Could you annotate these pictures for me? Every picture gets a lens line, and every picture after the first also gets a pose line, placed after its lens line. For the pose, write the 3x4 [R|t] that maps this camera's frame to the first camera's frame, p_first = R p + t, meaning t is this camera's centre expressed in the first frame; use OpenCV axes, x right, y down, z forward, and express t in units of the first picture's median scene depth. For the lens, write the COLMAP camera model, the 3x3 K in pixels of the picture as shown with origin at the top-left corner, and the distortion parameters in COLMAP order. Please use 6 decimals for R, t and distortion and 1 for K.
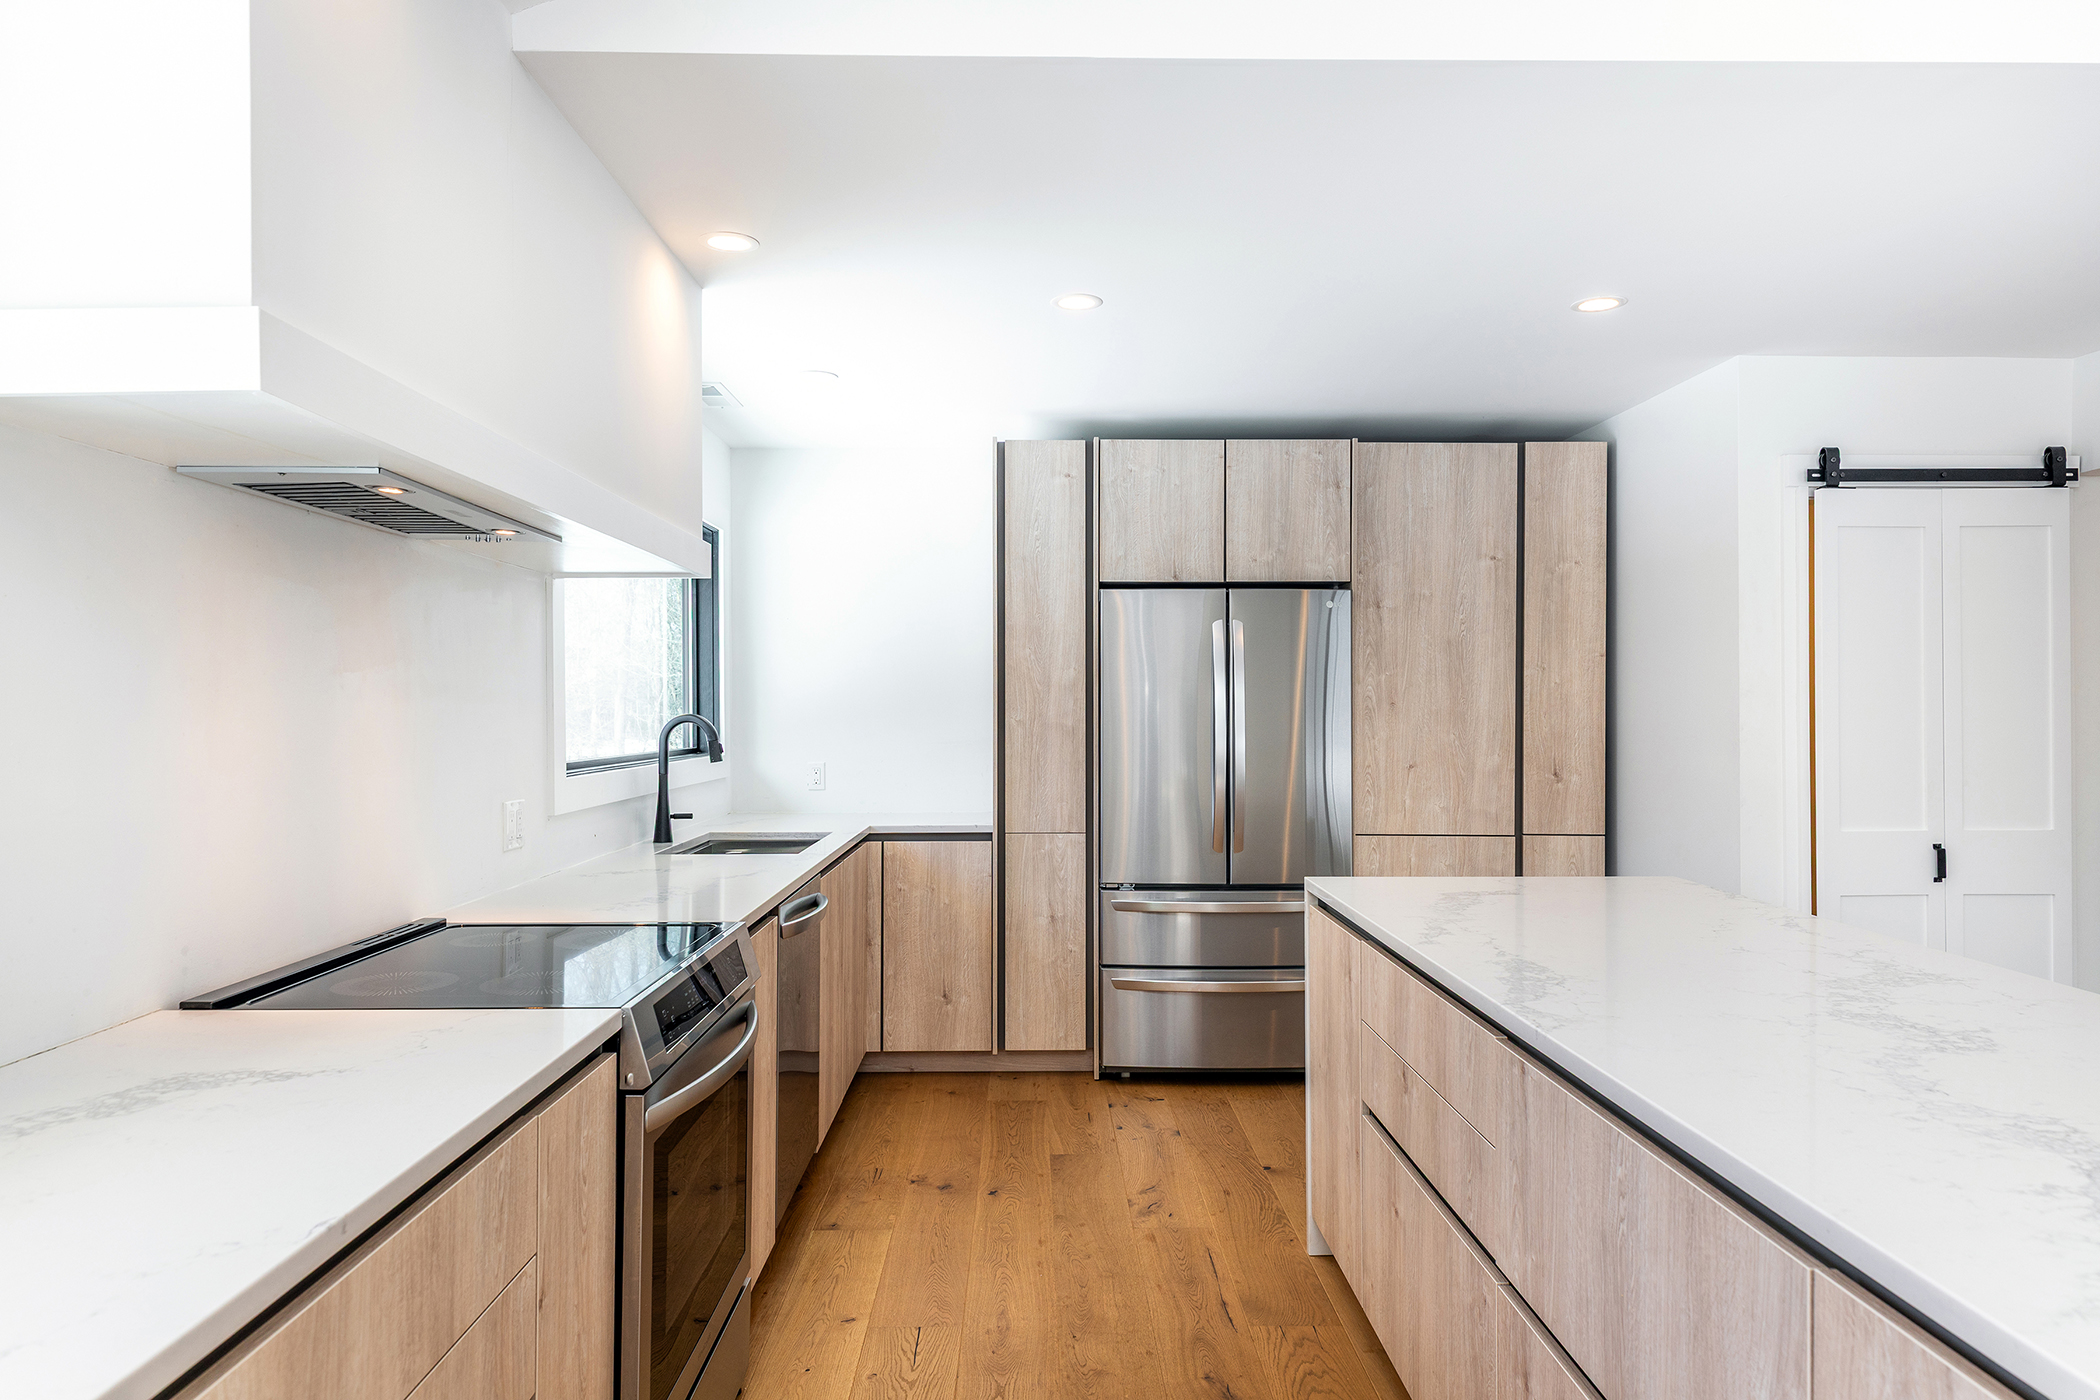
lens RADIAL K [[1328.6, 0, 1051.4], [0, 1328.6, 698.2], [0, 0, 1]] dist [0.017091, -0.000155]
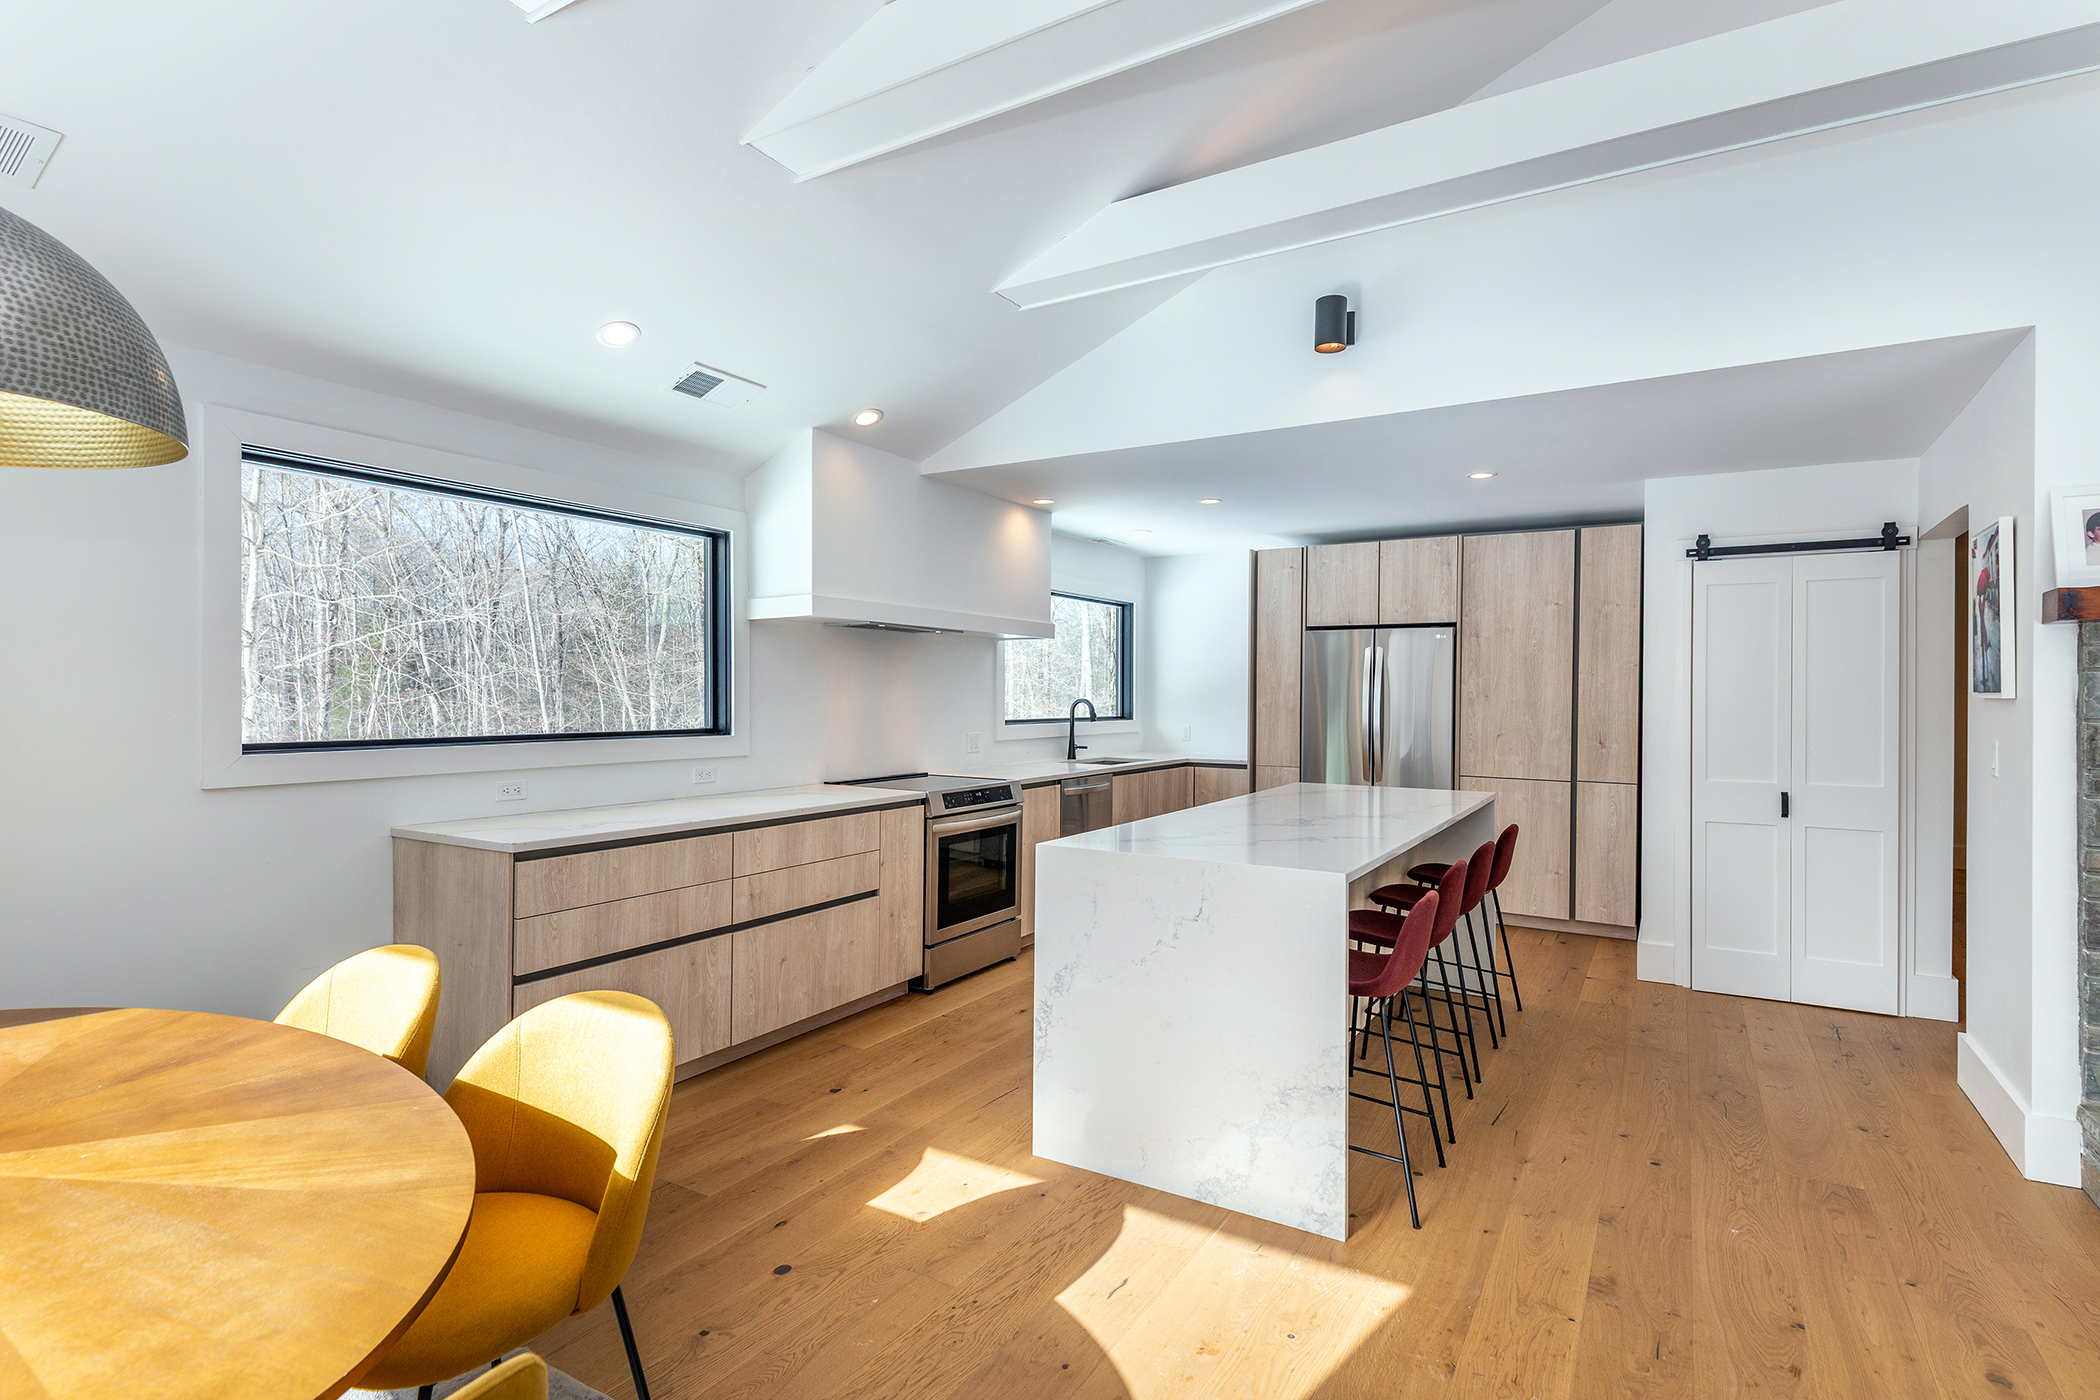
lens RADIAL K [[1058.1, 0, 1048.4], [0, 1058.1, 696.4], [0, 0, 1]] dist [0.016649, 0.000282]
pose [[0.844416, 0.008466, -0.535622, 0.503173], [-0.003167, 0.999937, 0.010813, -0.008030], [0.535679, -0.007435, 0.844389, -0.383610]]
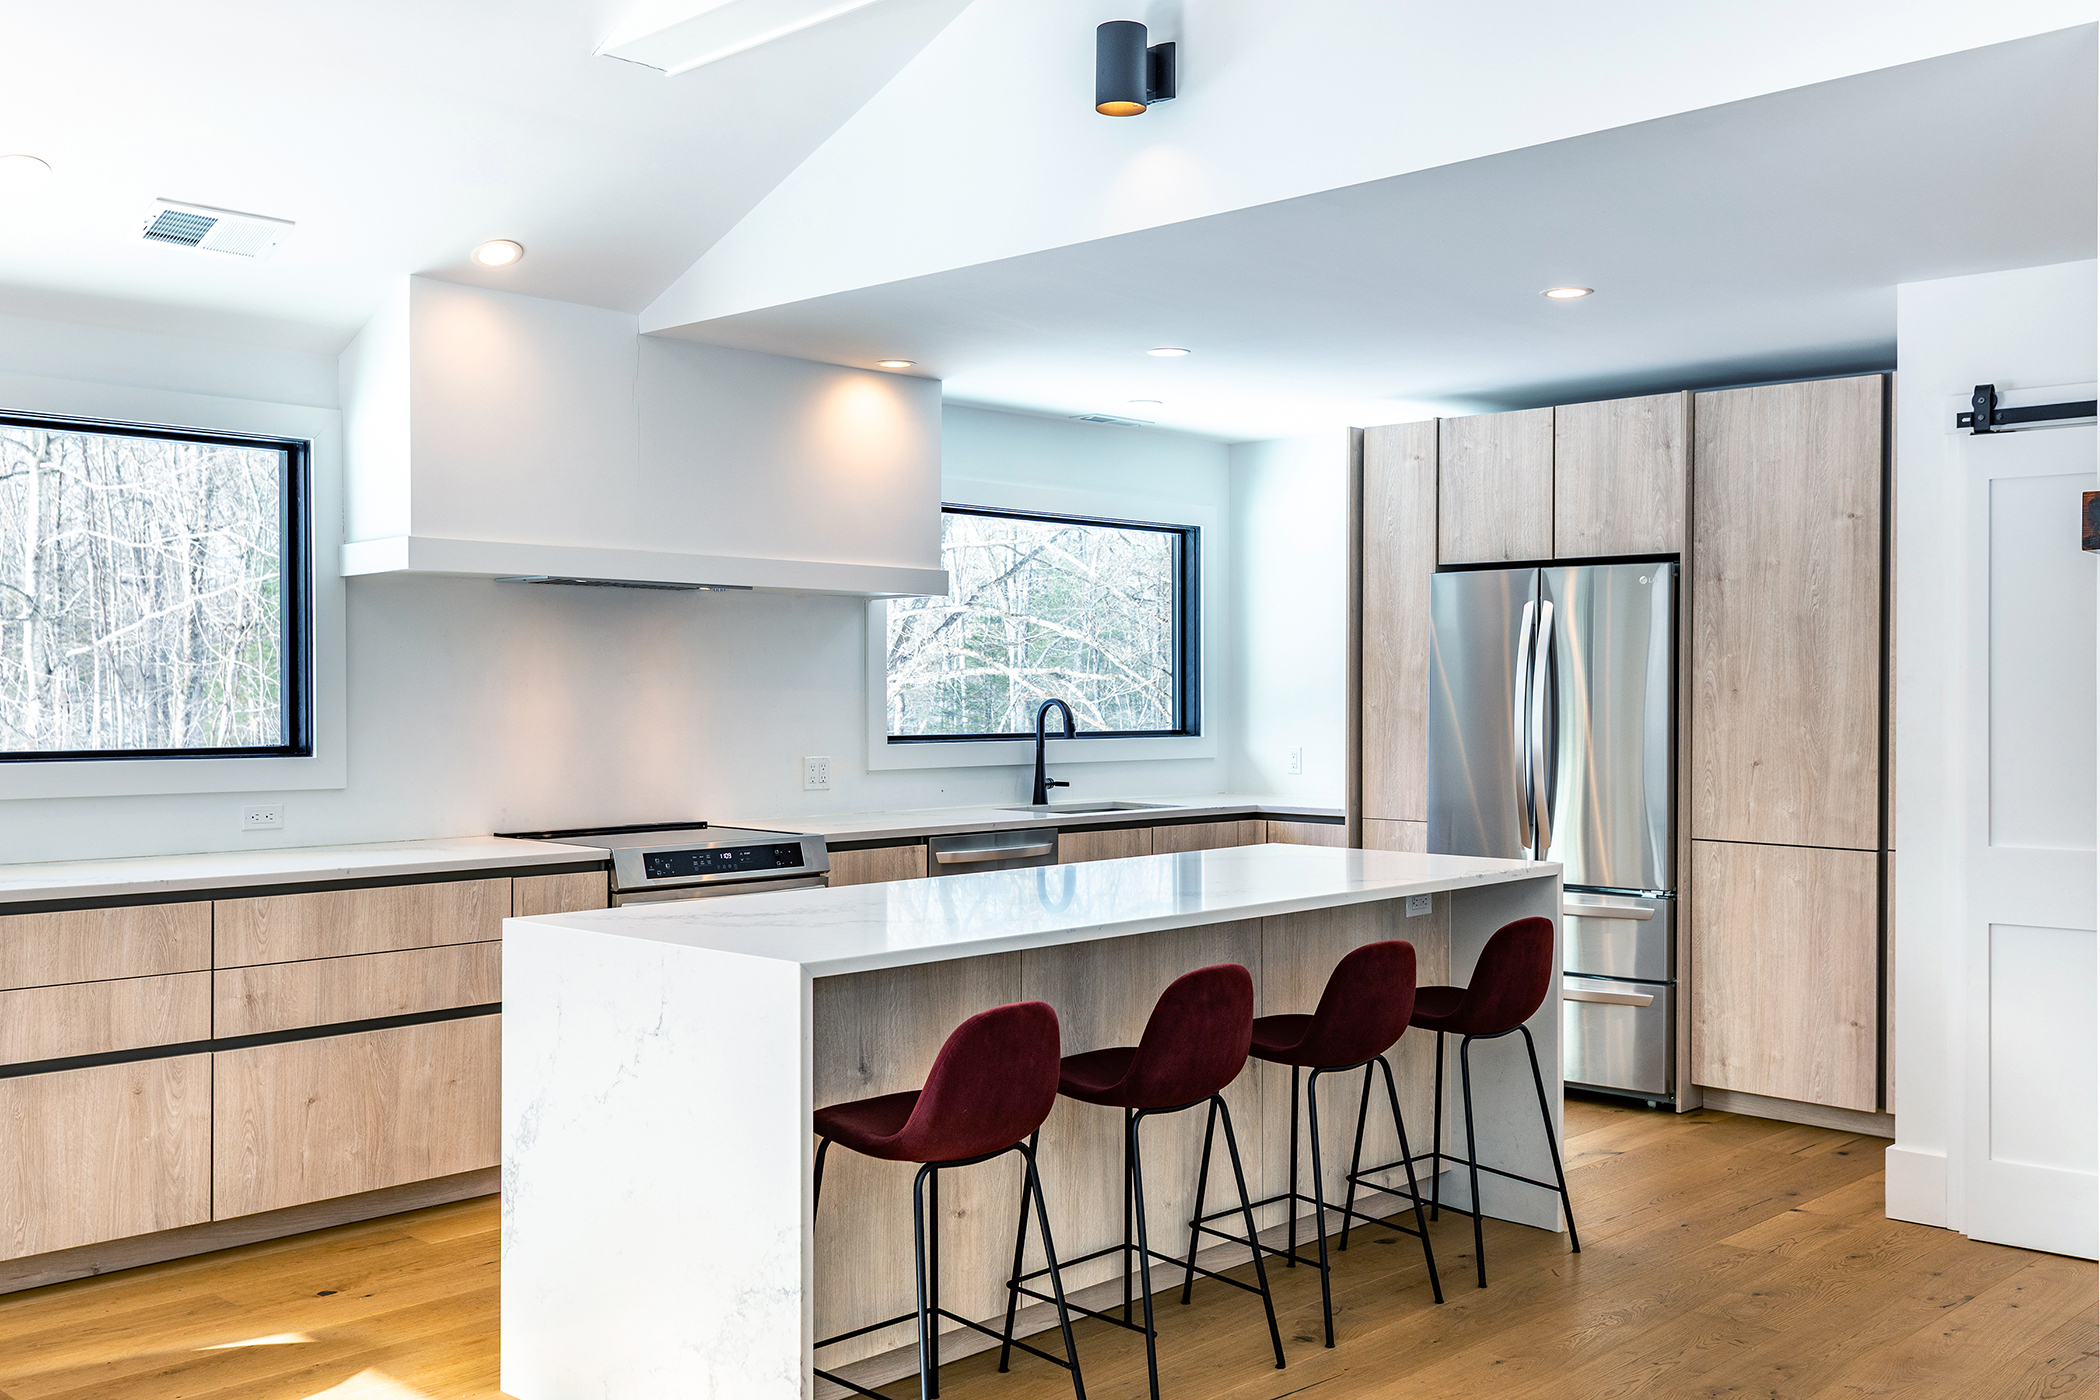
lens RADIAL K [[2048.7, 0, 1049.2], [0, 2048.7, 700.2], [0, 0, 1]] dist [0.013323, 0.000000]
pose [[0.702522, 0.006302, -0.711634, 0.903049], [0.003806, 0.999913, 0.012611, -0.008229], [0.711651, -0.011568, 0.702437, -0.260636]]
